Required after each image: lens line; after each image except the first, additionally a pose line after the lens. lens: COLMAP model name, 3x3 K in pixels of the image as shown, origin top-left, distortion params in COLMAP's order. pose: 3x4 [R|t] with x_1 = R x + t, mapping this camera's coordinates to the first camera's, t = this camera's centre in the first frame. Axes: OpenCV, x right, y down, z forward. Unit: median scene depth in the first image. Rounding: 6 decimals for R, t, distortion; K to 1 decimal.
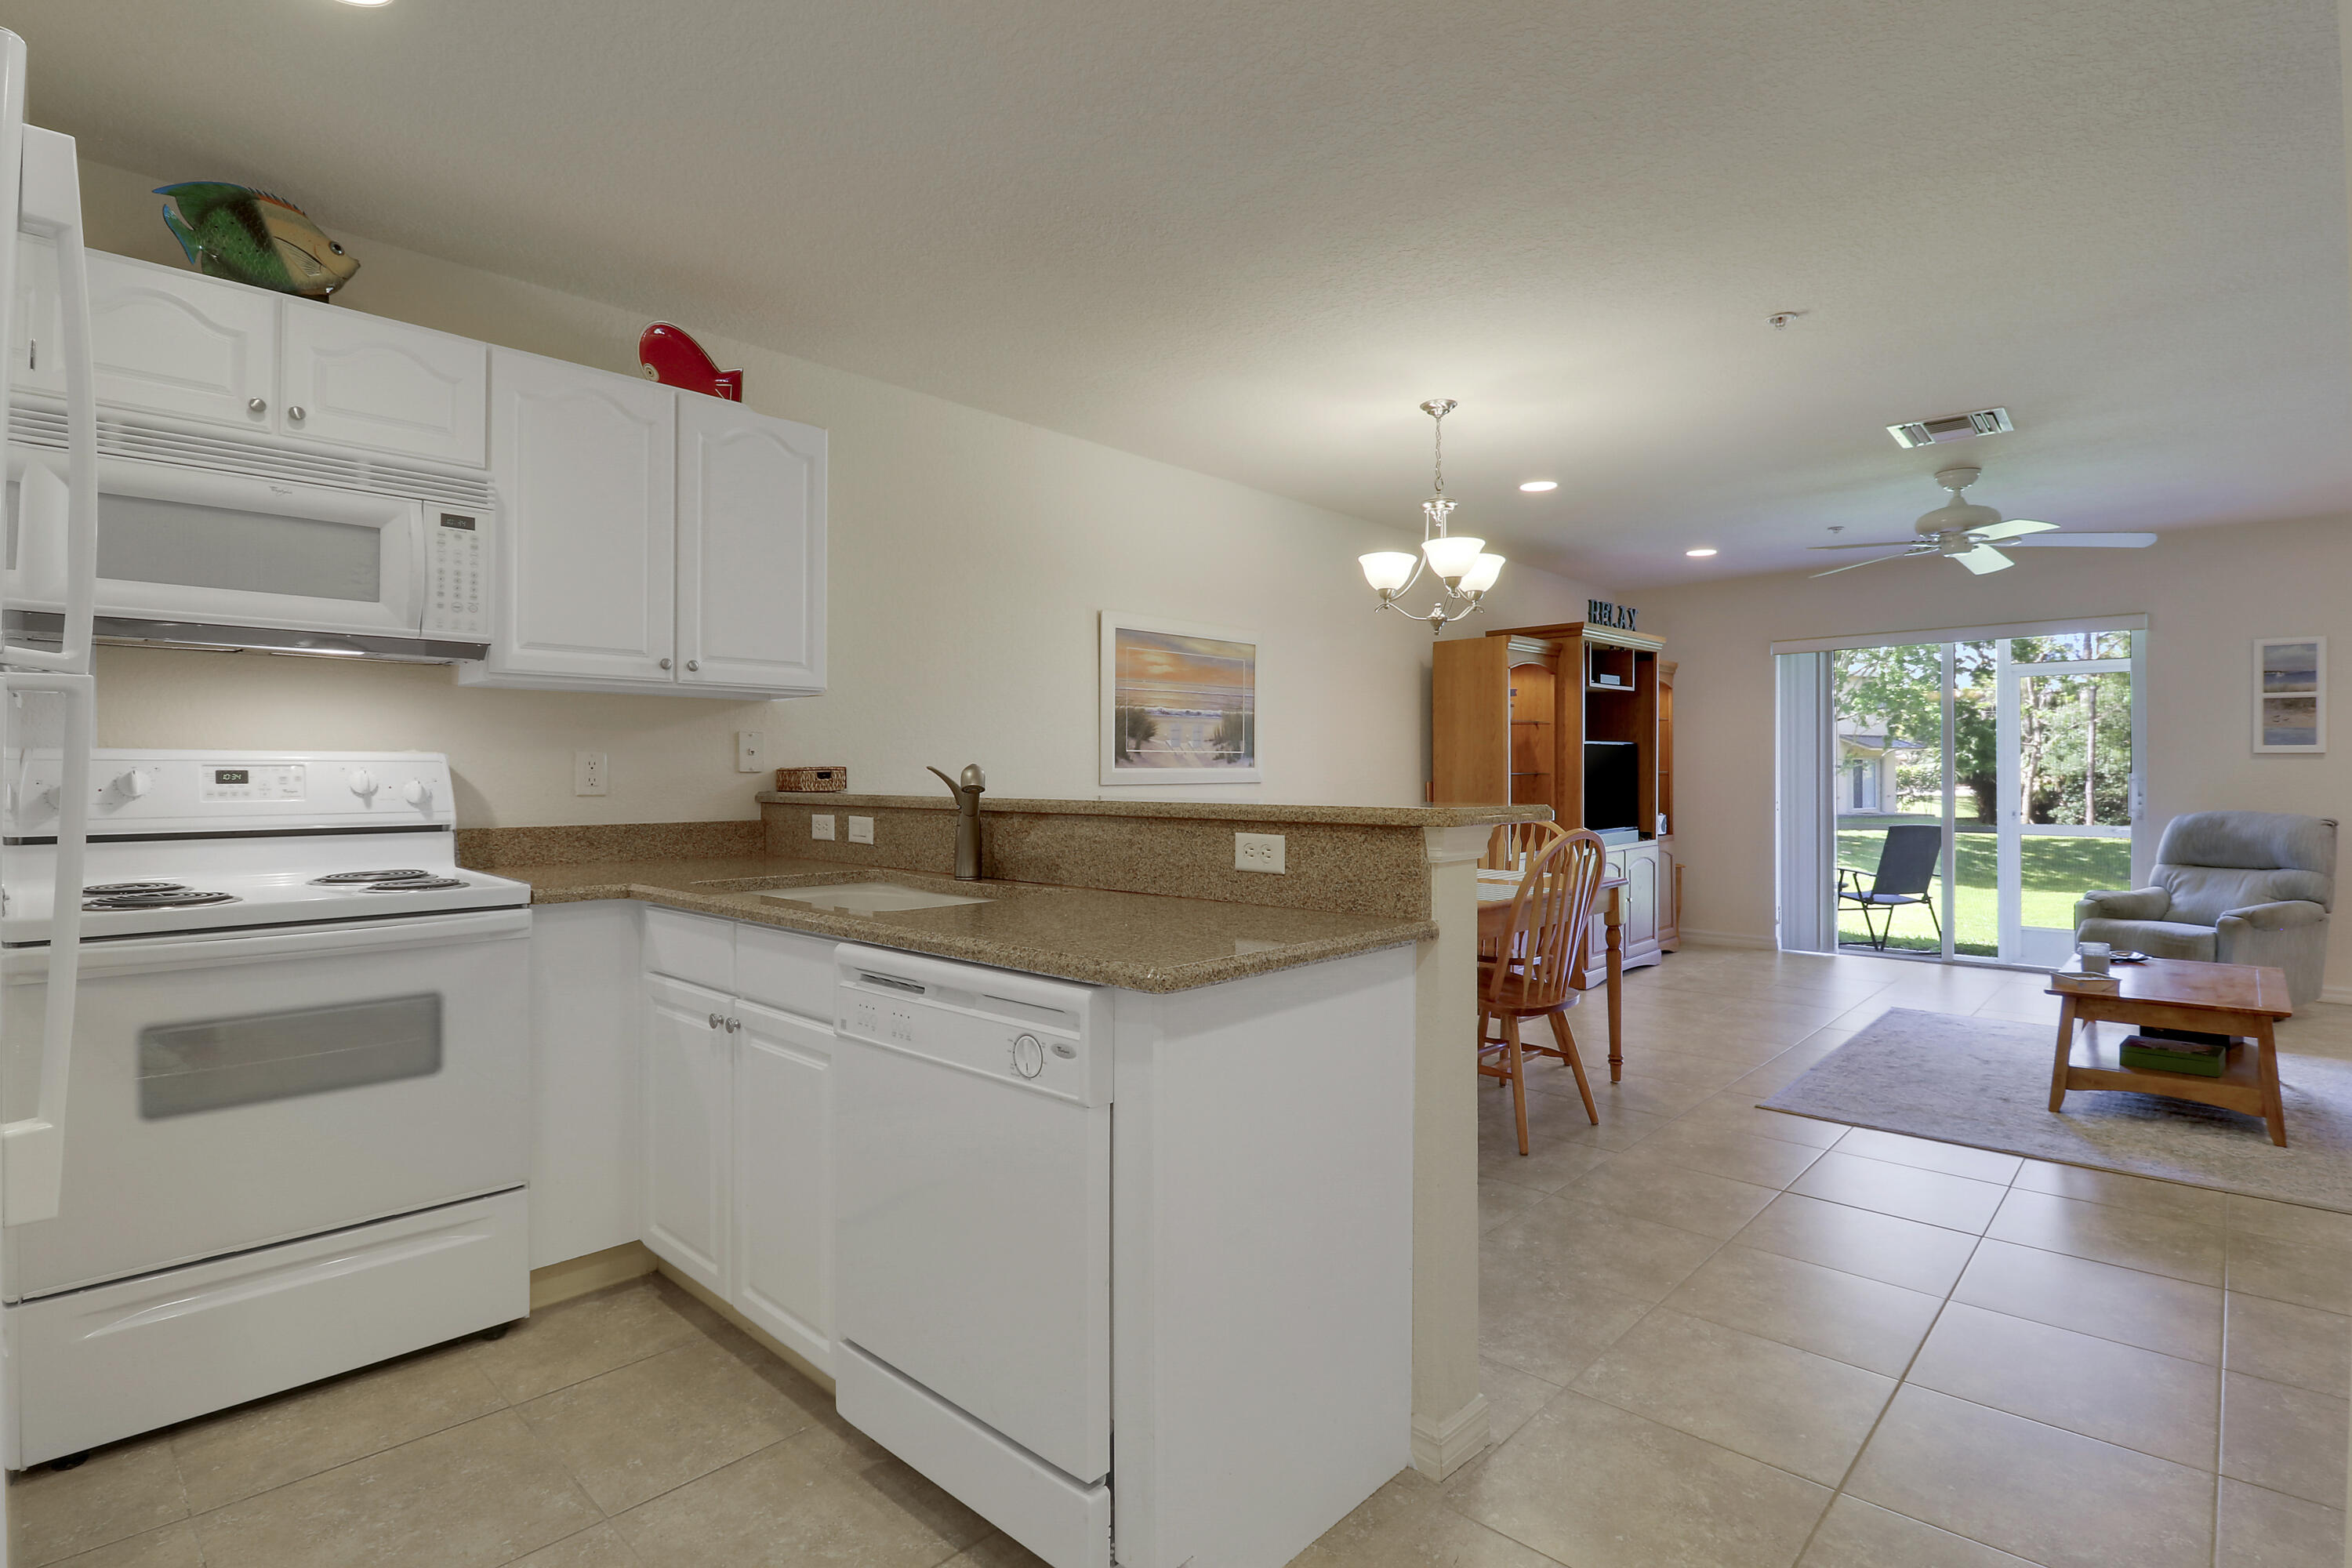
lens RADIAL K [[1132.8, 0, 1176.0], [0, 1132.8, 784.0], [0, 0, 1]] dist [0.001820, -0.013559]
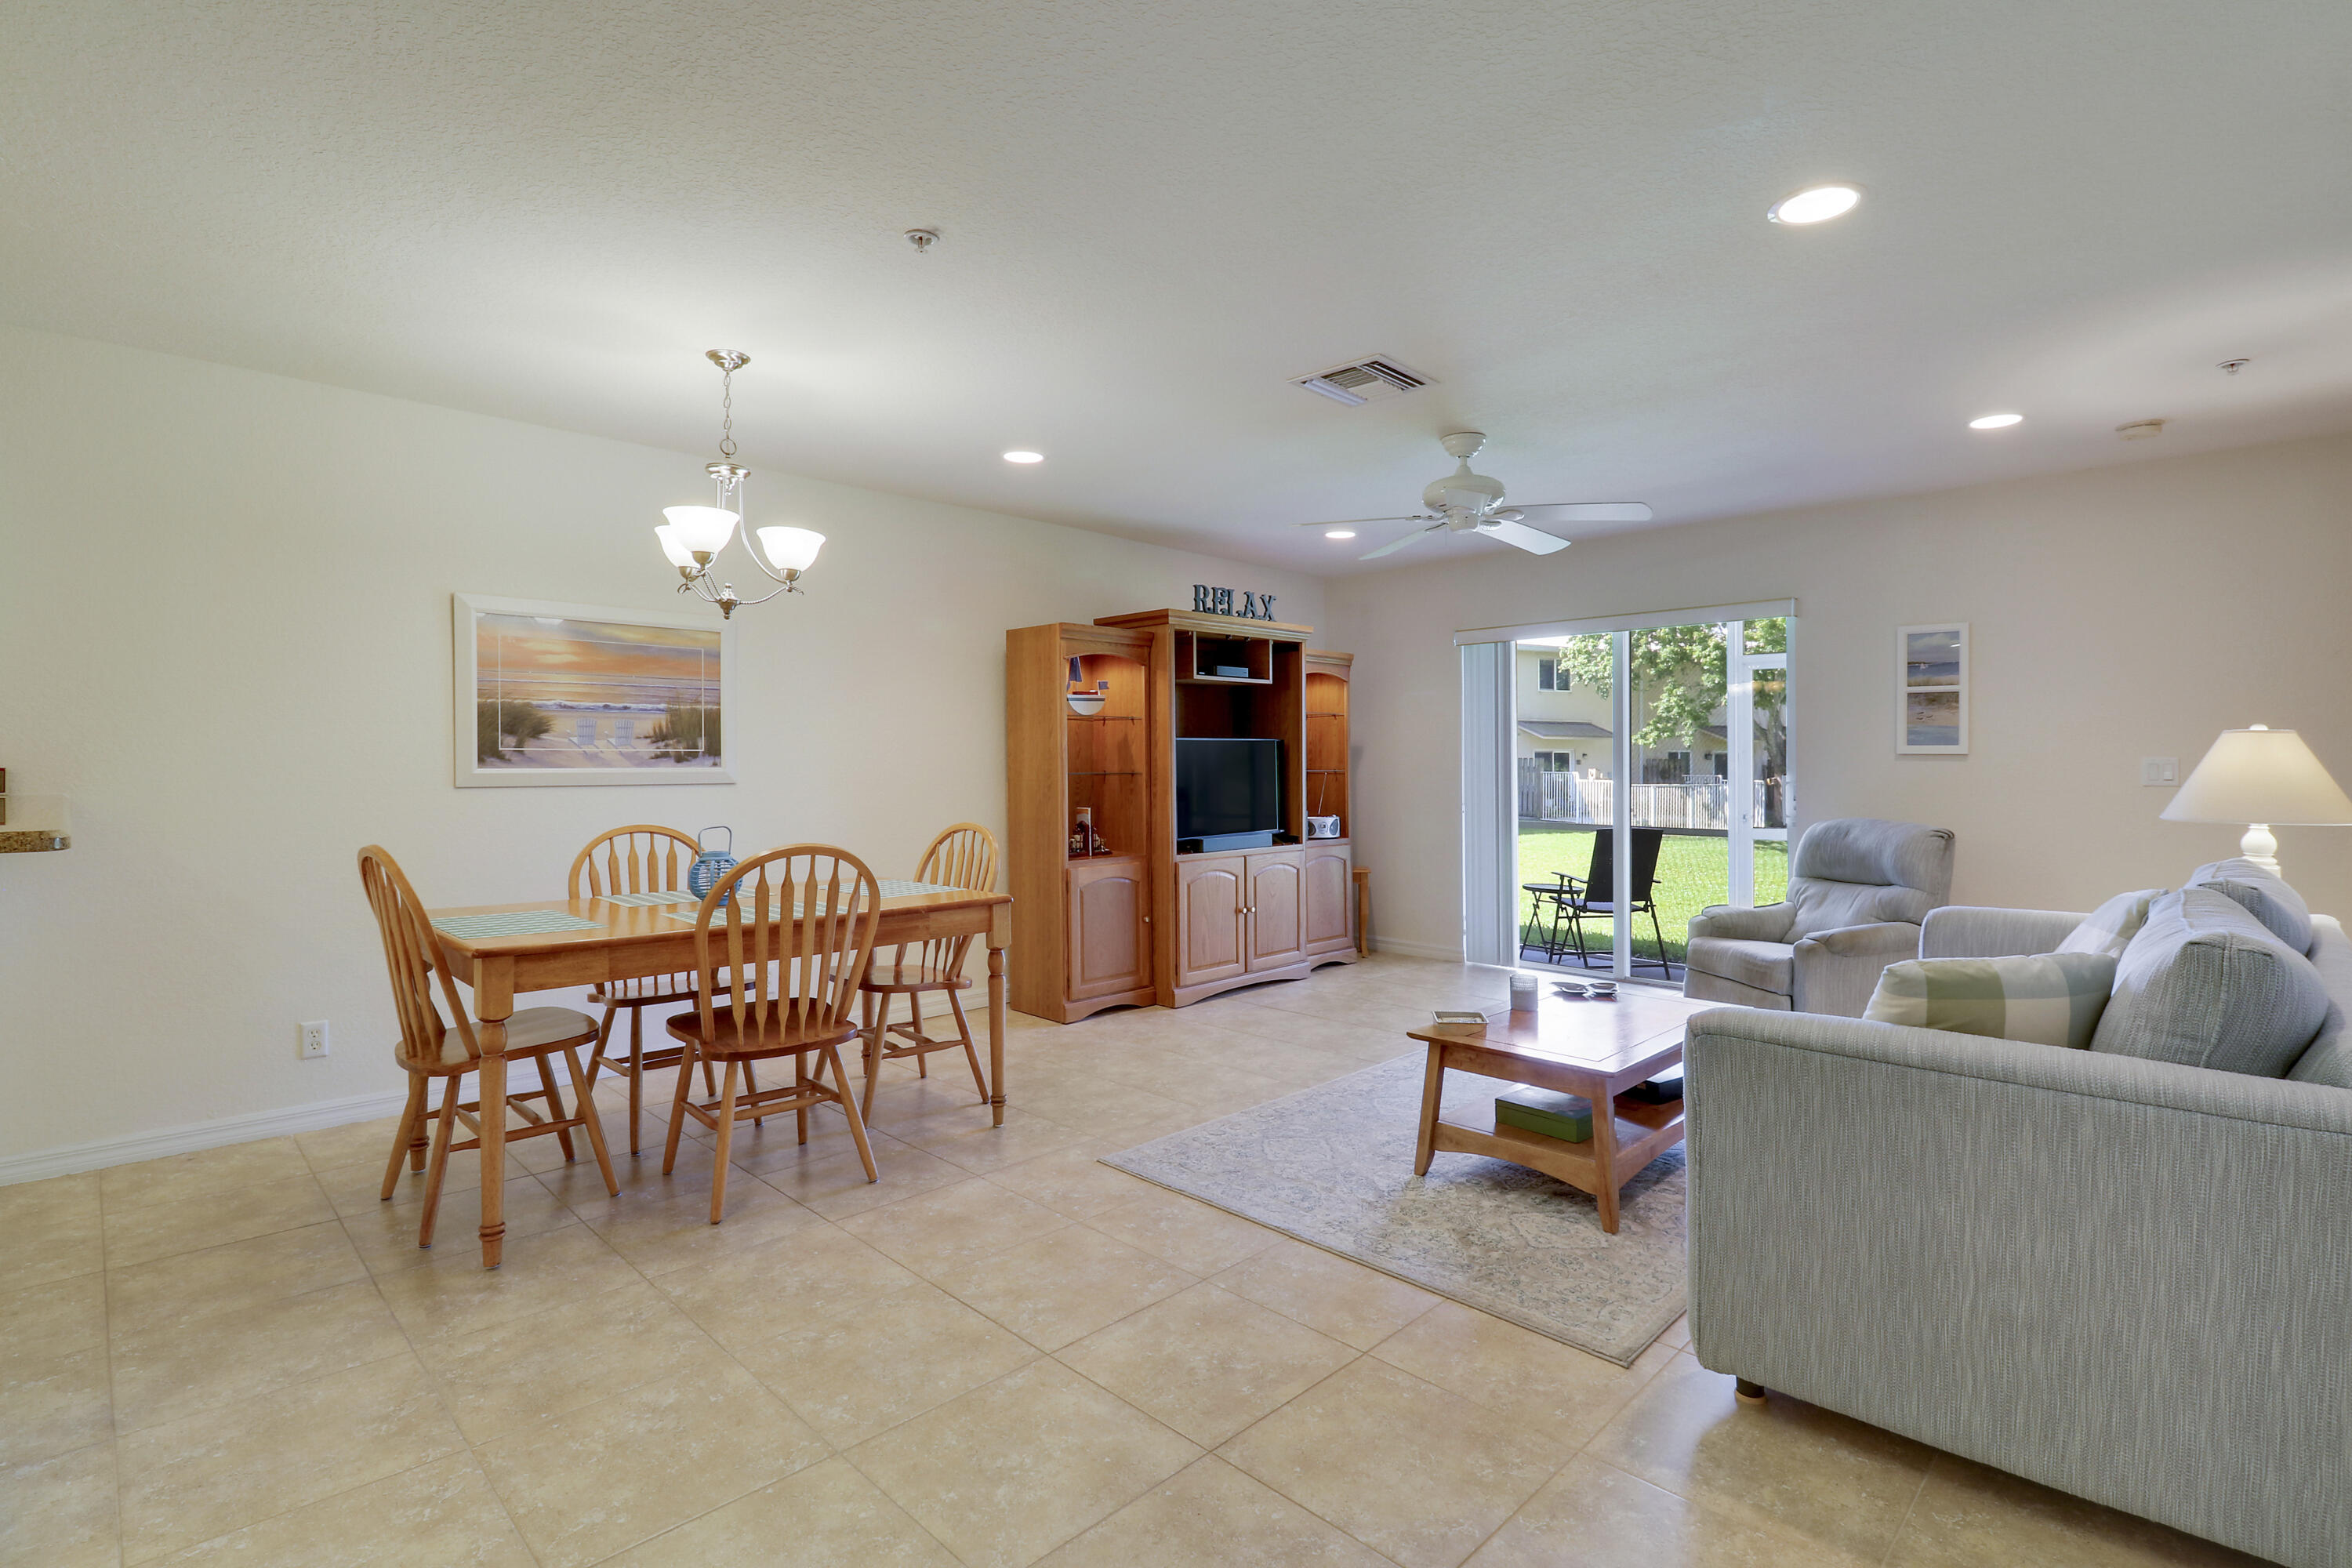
lens RADIAL K [[1114.2, 0, 1186.8], [0, 1114.2, 771.3], [0, 0, 1]] dist [0.003617, -0.017777]
pose [[0.999702, 0.003958, -0.024075, 0.464965], [-0.004021, 0.999989, -0.002549, -0.010213], [0.024064, 0.002645, 0.999707, 0.110506]]
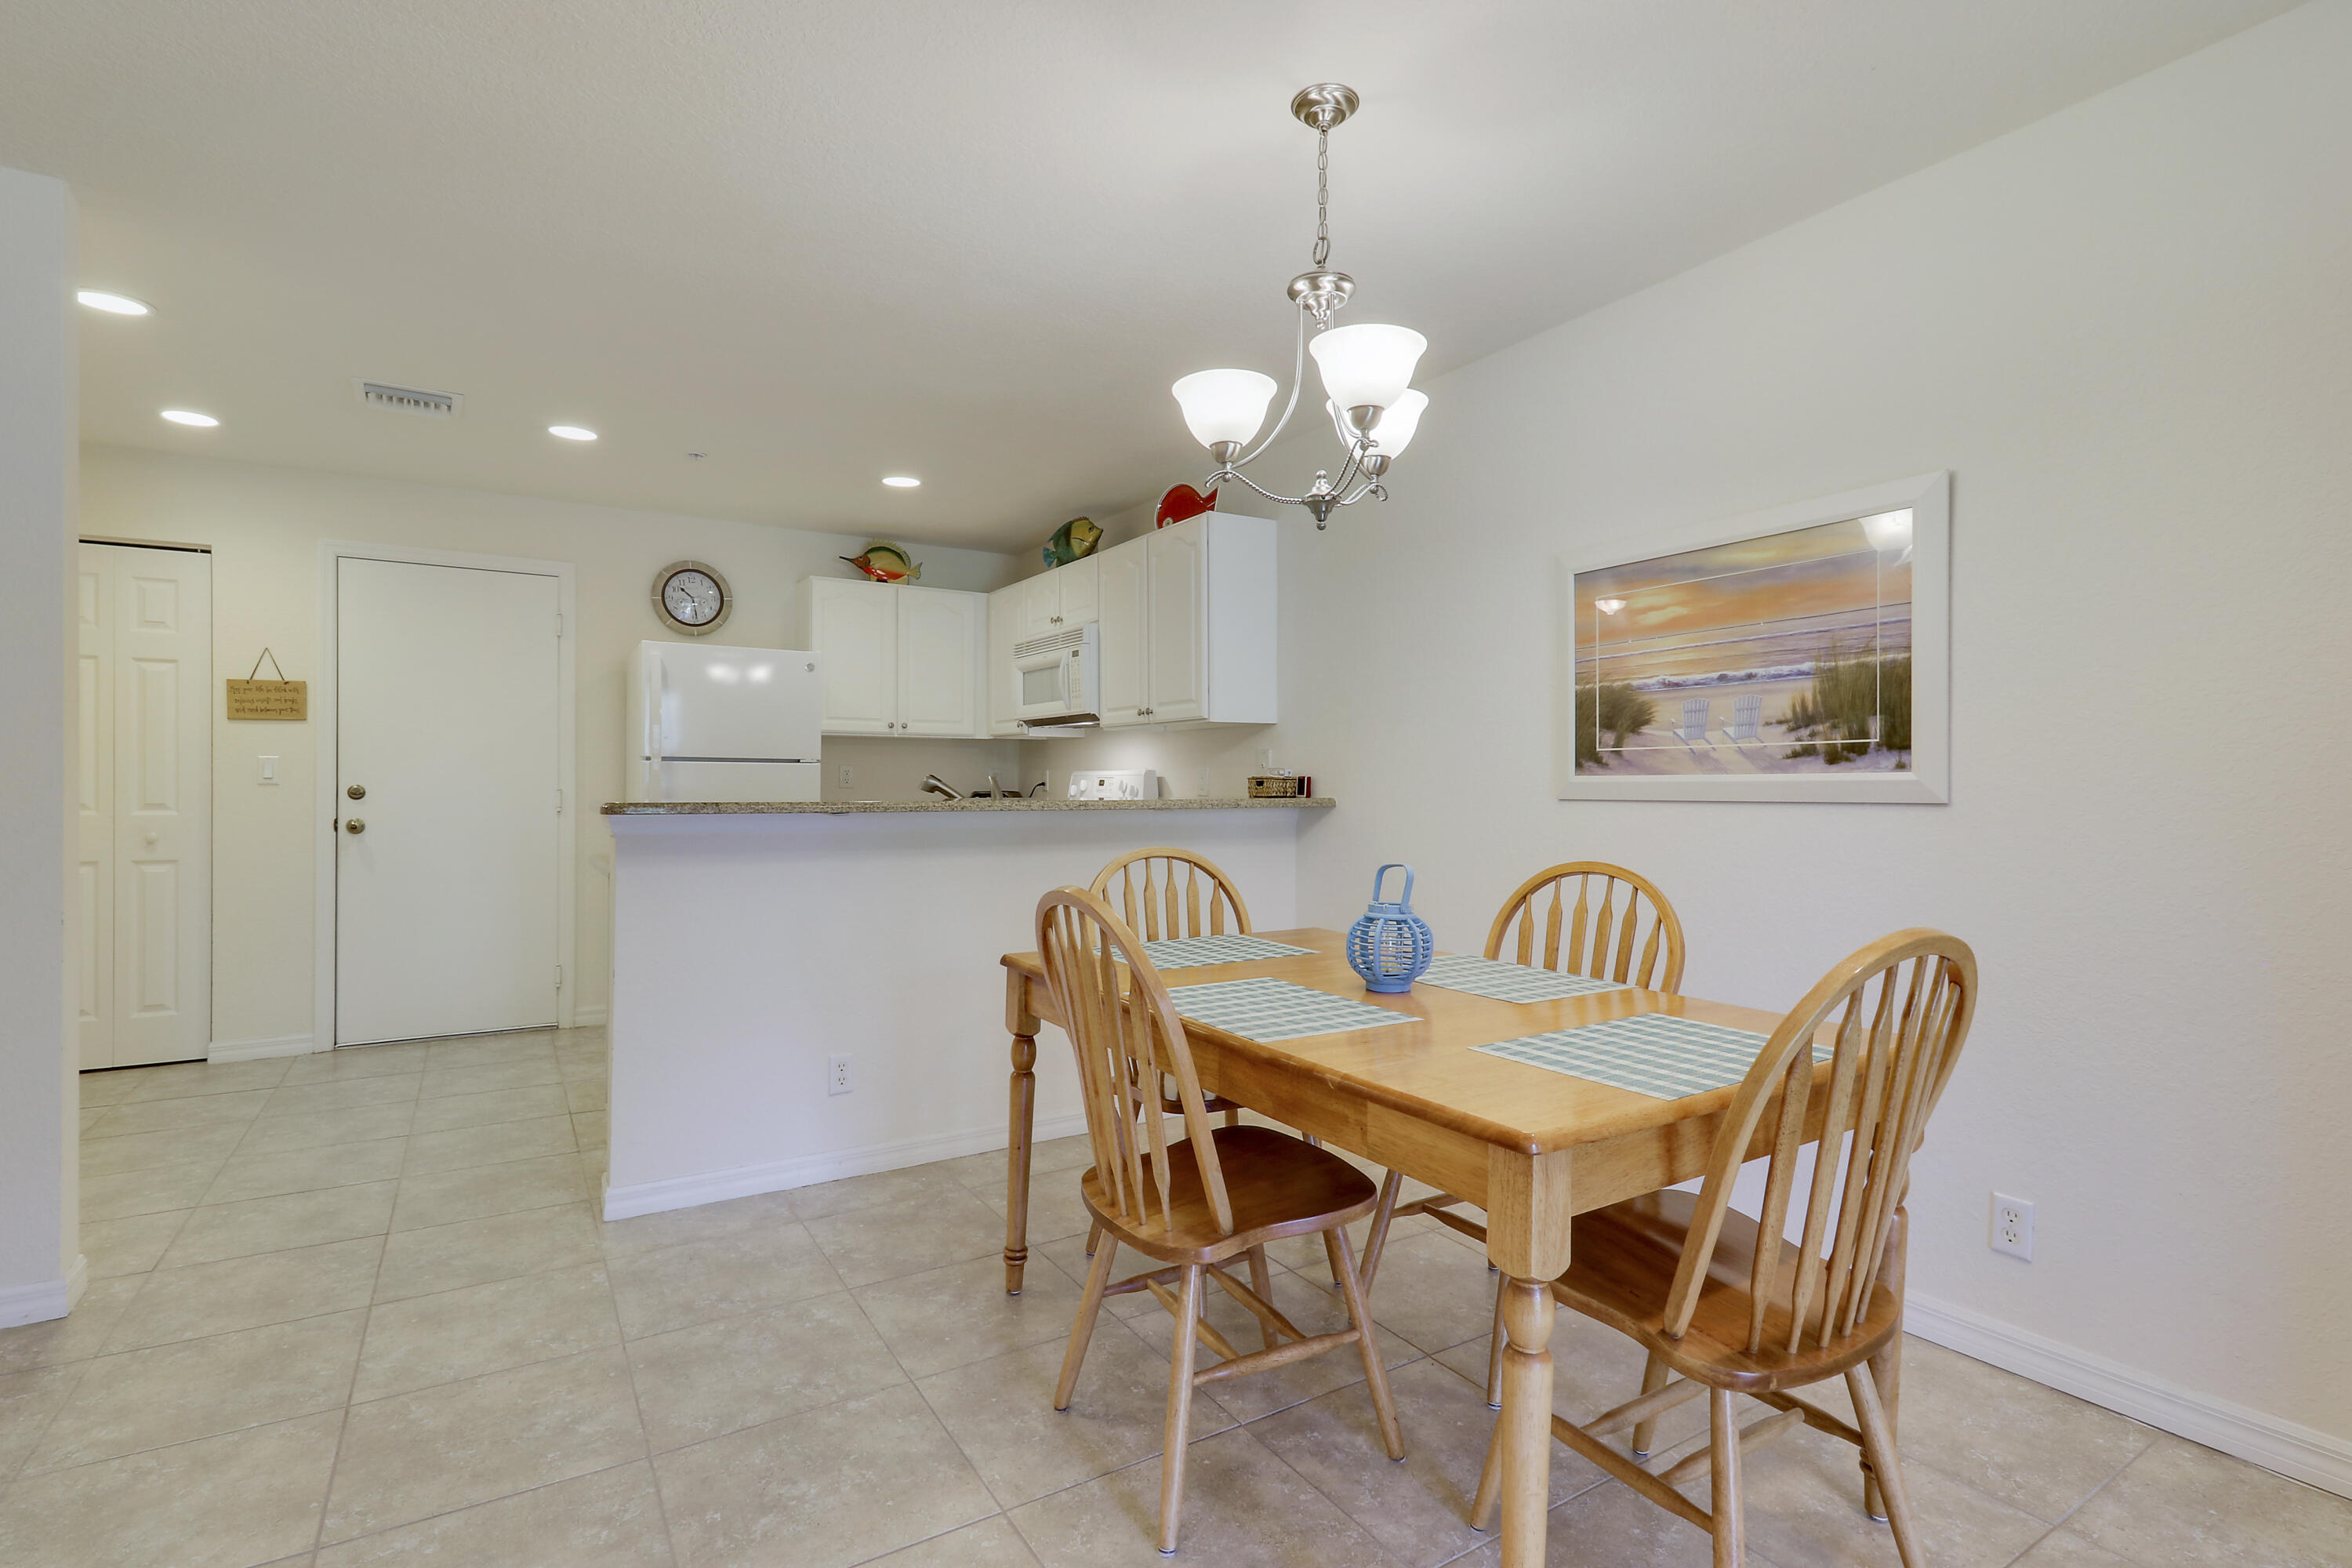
lens RADIAL K [[1119.6, 0, 1201.0], [0, 1119.6, 807.8], [0, 0, 1]] dist [-0.002442, -0.001082]
pose [[-0.247883, 0.021598, -0.968549, 0.587976], [-0.010804, 0.999628, 0.025057, -0.007848], [0.968730, 0.016675, -0.247558, 0.827453]]
